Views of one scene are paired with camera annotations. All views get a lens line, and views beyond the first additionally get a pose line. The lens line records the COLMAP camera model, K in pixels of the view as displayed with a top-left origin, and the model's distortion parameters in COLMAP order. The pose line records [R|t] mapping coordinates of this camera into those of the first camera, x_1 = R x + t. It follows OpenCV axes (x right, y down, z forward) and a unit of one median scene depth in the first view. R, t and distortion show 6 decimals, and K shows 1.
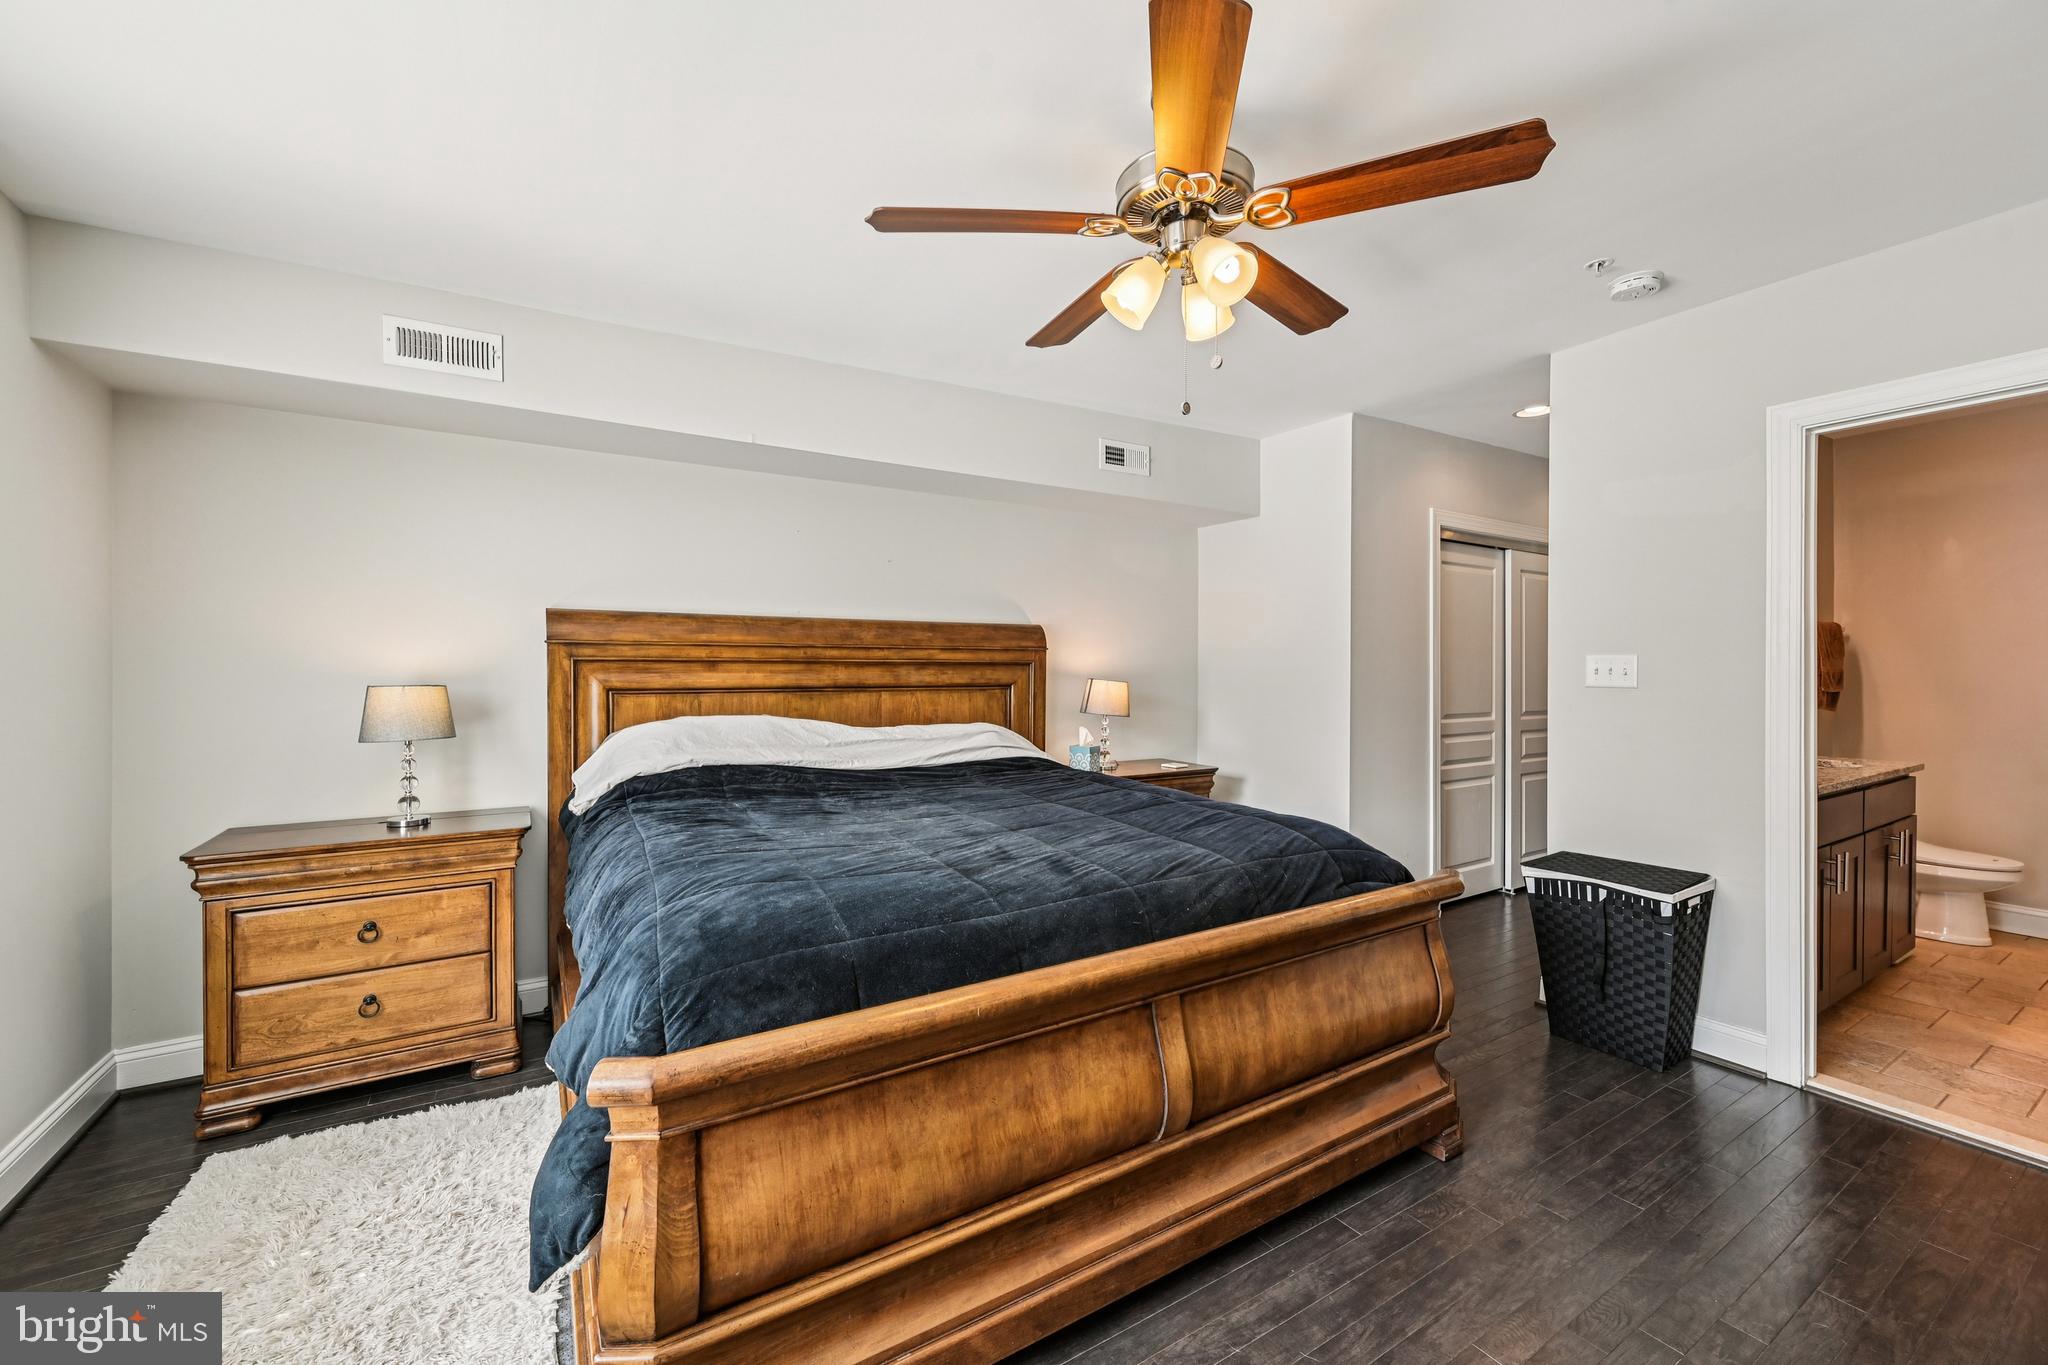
lens RADIAL K [[811.7, 0, 1032.2], [0, 811.7, 683.2], [0, 0, 1]] dist [-0.000329, -0.000078]
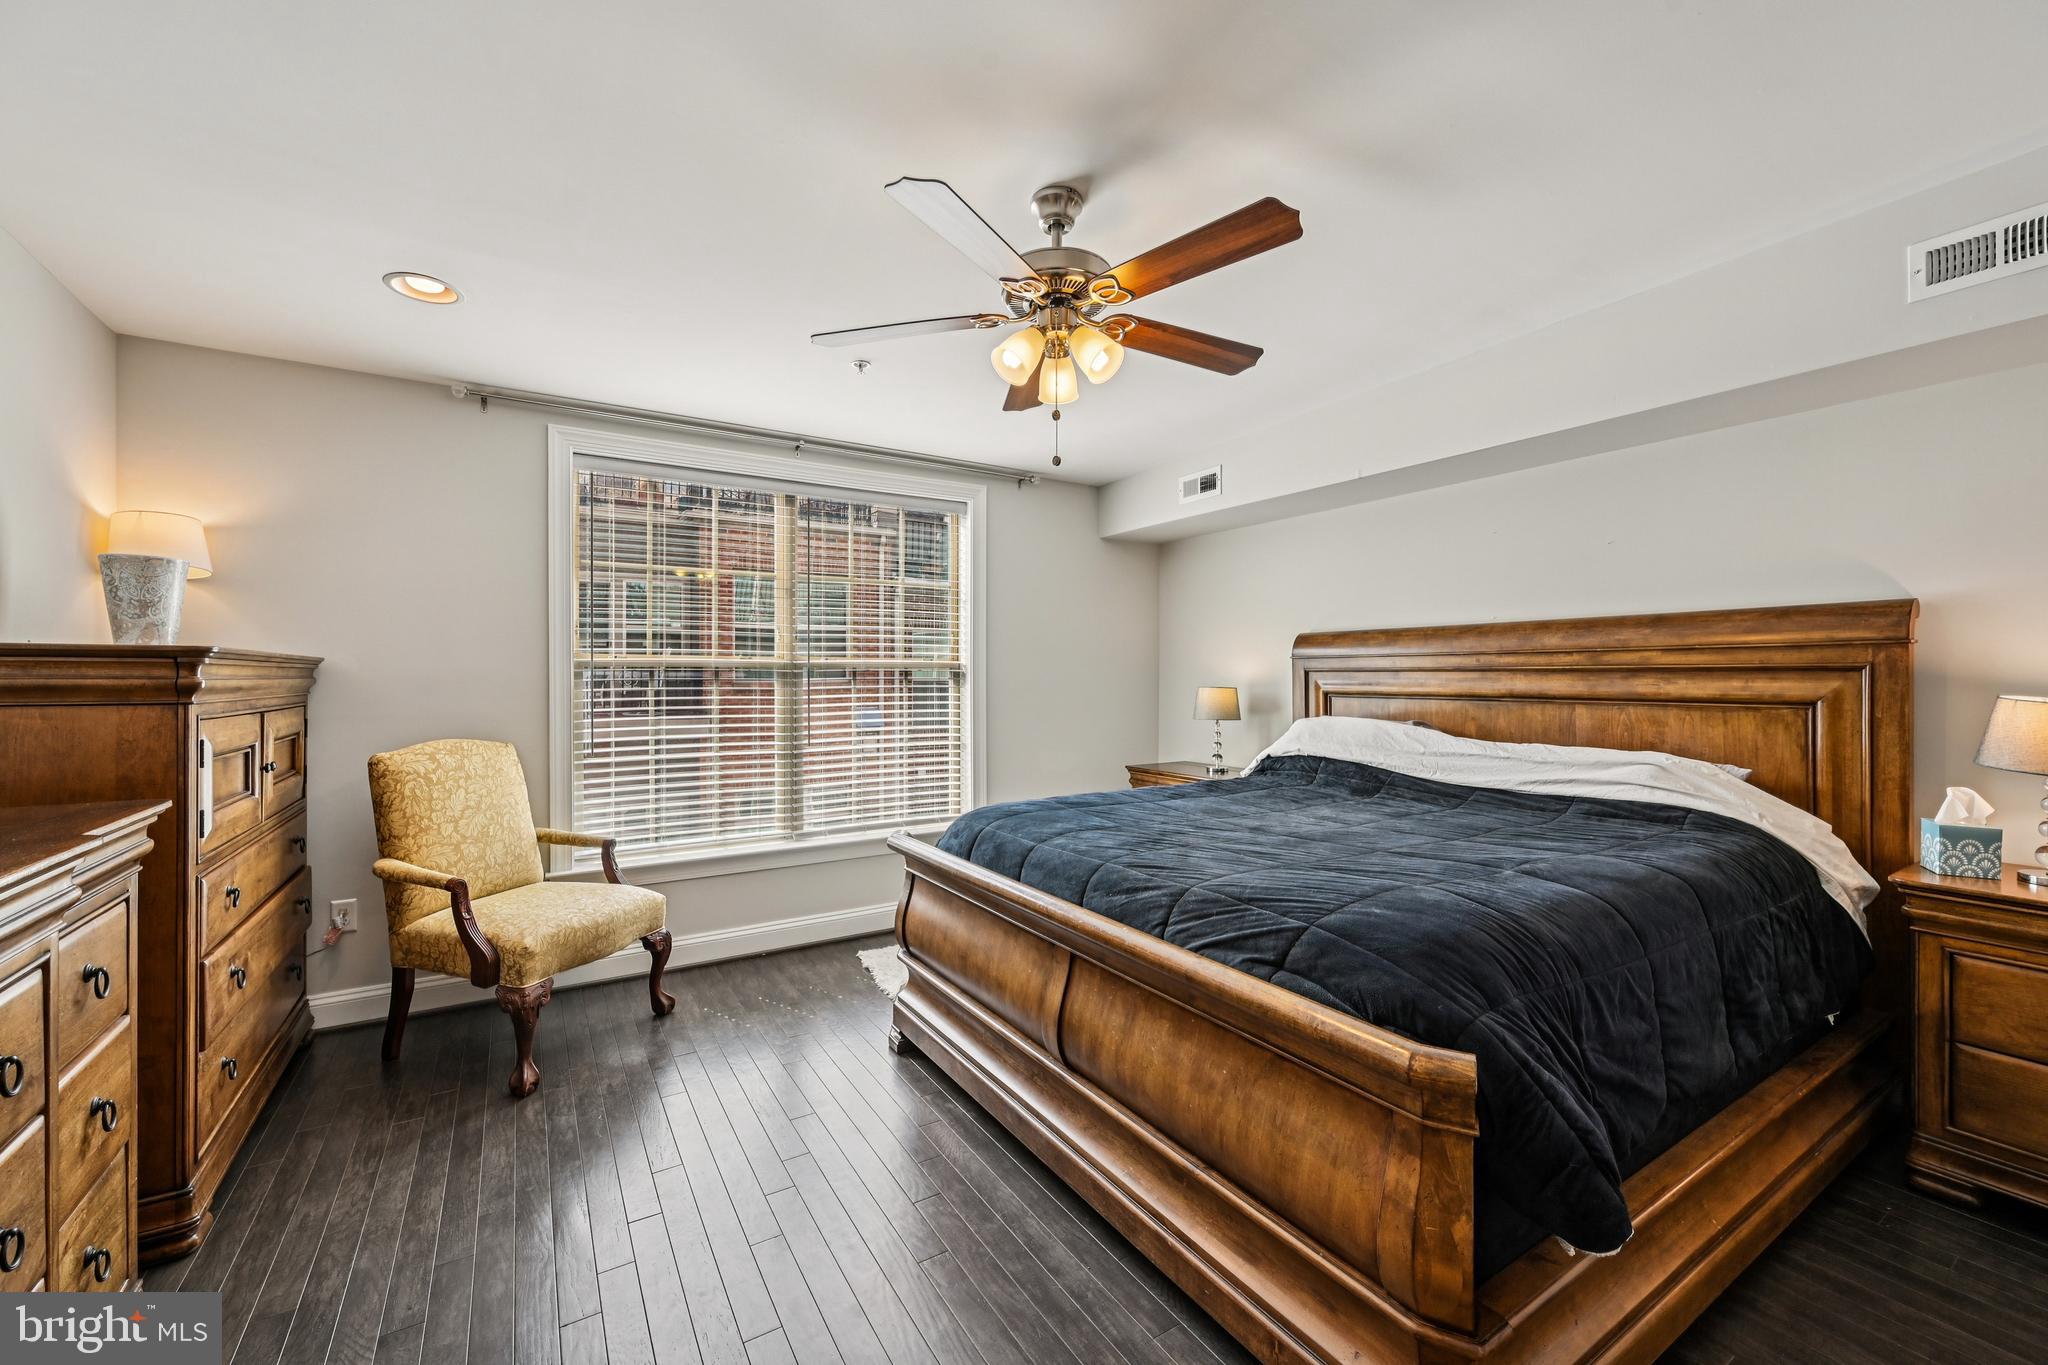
lens RADIAL K [[811.7, 0, 1032.2], [0, 811.7, 683.2], [0, 0, 1]] dist [-0.000329, -0.000078]
pose [[0.011565, 0.006954, -0.999909, 0.749272], [-0.017699, 0.999821, 0.006748, -0.008212], [0.999776, 0.017620, 0.011686, 0.508004]]
